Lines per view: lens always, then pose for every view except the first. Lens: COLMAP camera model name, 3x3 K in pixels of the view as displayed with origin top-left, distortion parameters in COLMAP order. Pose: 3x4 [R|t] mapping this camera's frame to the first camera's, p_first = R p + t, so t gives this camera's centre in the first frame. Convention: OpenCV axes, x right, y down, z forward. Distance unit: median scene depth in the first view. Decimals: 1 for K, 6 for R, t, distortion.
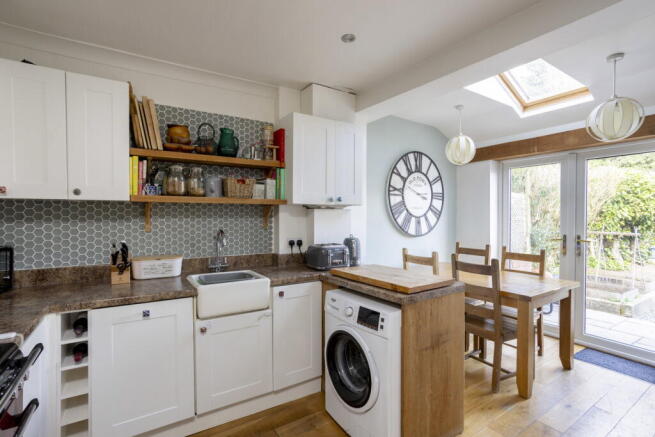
lens RADIAL K [[319.2, 0, 325.4], [0, 319.2, 220.2], [0, 0, 1]] dist [-0.011008, 0.016472]
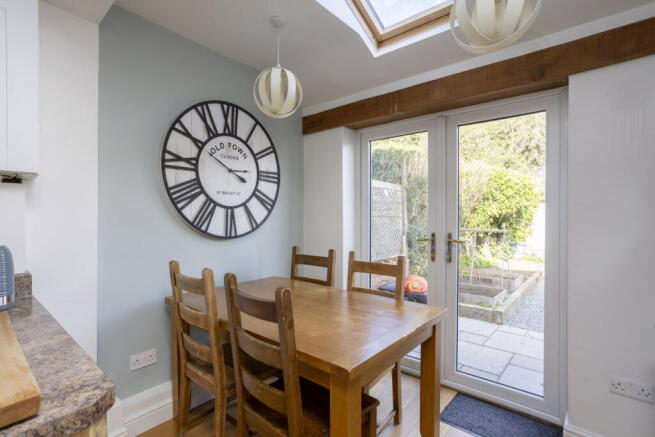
lens RADIAL K [[319.2, 0, 322.3], [0, 319.2, 220.1], [0, 0, 1]] dist [-0.011008, 0.016472]
pose [[0.964039, -0.003303, 0.265740, 0.350245], [0.003283, 0.999994, 0.000518, 0.017615], [-0.265741, 0.000373, 0.964044, 0.411878]]
